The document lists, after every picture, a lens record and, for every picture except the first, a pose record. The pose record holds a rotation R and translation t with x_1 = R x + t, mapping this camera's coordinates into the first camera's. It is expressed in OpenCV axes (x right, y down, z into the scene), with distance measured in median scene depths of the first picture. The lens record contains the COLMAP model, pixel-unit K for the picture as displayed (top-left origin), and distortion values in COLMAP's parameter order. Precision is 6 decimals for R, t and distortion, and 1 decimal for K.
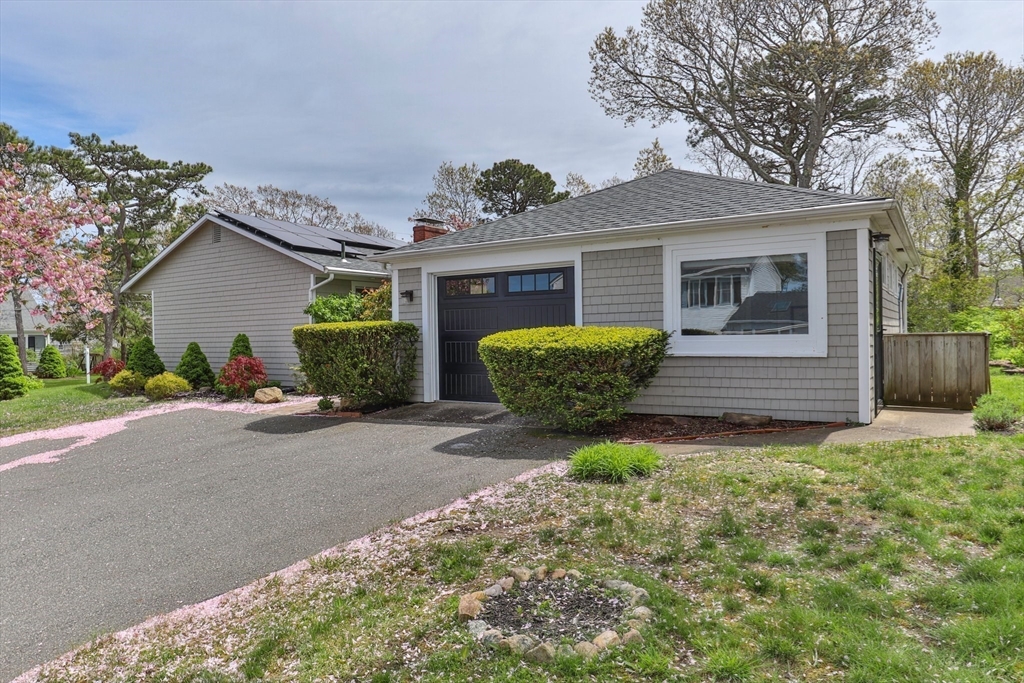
lens RADIAL K [[592.8, 0, 512.0], [0, 592.8, 341.5], [0, 0, 1]] dist [-0.021417, 0.000460]
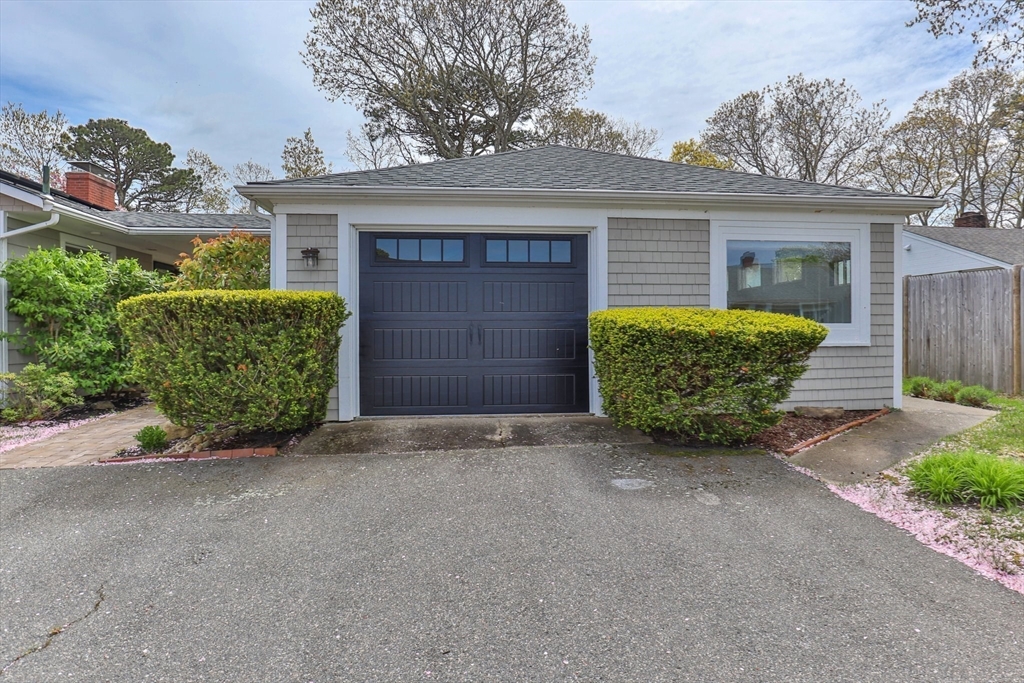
lens RADIAL K [[582.8, 0, 512.0], [0, 582.8, 341.5], [0, 0, 1]] dist [-0.018429, -0.000459]
pose [[0.811281, 0.002973, 0.584649, -0.397620], [-0.004067, 0.999992, 0.000558, 0.014767], [-0.584643, -0.002831, 0.811286, 0.394829]]
